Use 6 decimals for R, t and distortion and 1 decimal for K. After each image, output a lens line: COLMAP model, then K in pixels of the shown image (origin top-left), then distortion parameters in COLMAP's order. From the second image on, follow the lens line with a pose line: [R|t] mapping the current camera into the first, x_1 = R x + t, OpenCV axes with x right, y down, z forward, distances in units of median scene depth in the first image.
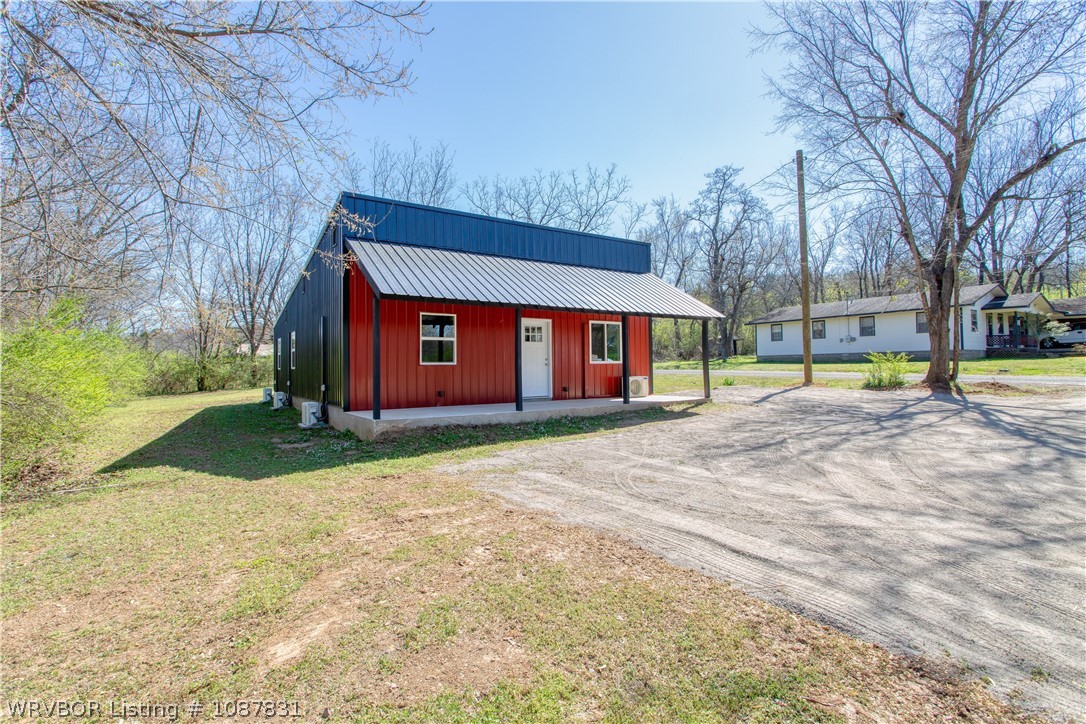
lens RADIAL K [[529.7, 0, 543.0], [0, 529.7, 362.0], [0, 0, 1]] dist [-0.000910, -0.000283]
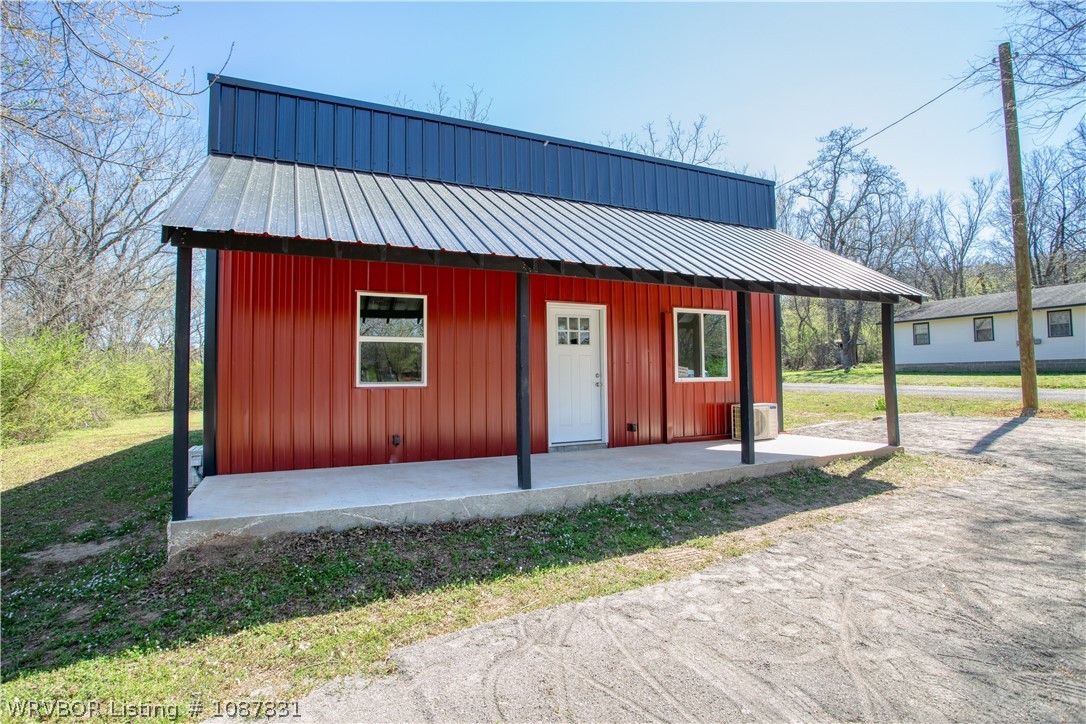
lens RADIAL K [[532.9, 0, 543.0], [0, 532.9, 362.0], [0, 0, 1]] dist [-0.041216, 0.001024]
pose [[0.988680, -0.003032, -0.150009, 0.033051], [0.000891, 0.999897, -0.014340, -0.010586], [0.150037, 0.014045, 0.988581, 0.403211]]
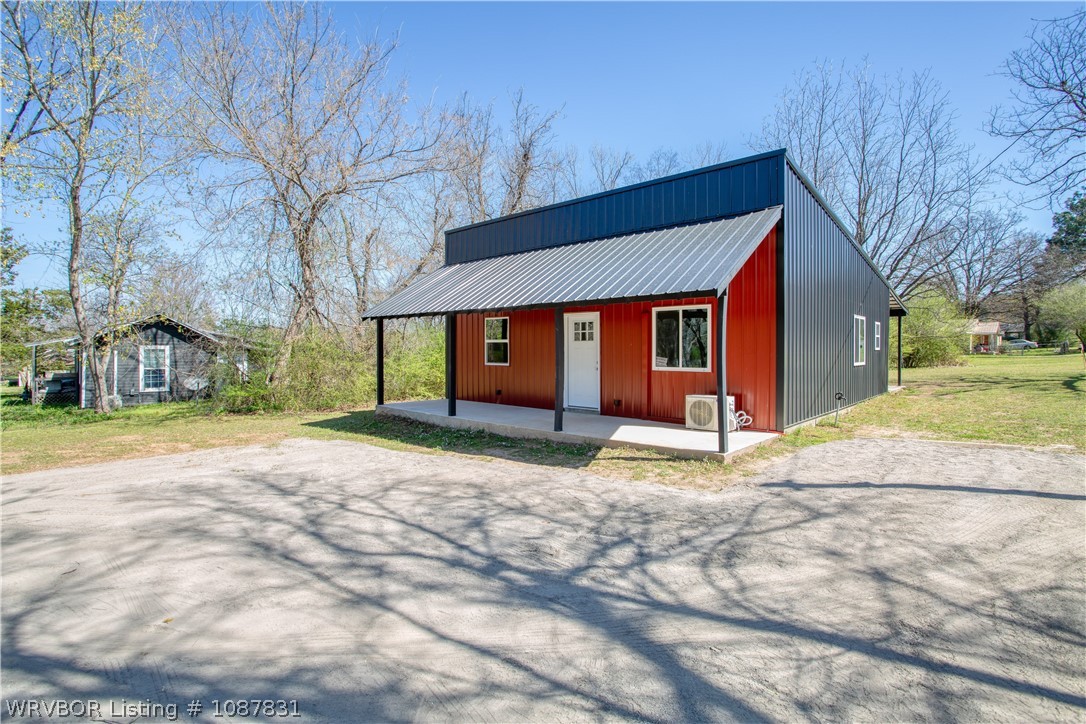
lens RADIAL K [[529.7, 0, 543.0], [0, 529.7, 362.0], [0, 0, 1]] dist [-0.000910, -0.000283]
pose [[0.252049, 0.032972, -0.967153, 0.718682], [0.005078, 0.999361, 0.035394, -0.032533], [0.967701, -0.013832, 0.251720, 0.684663]]
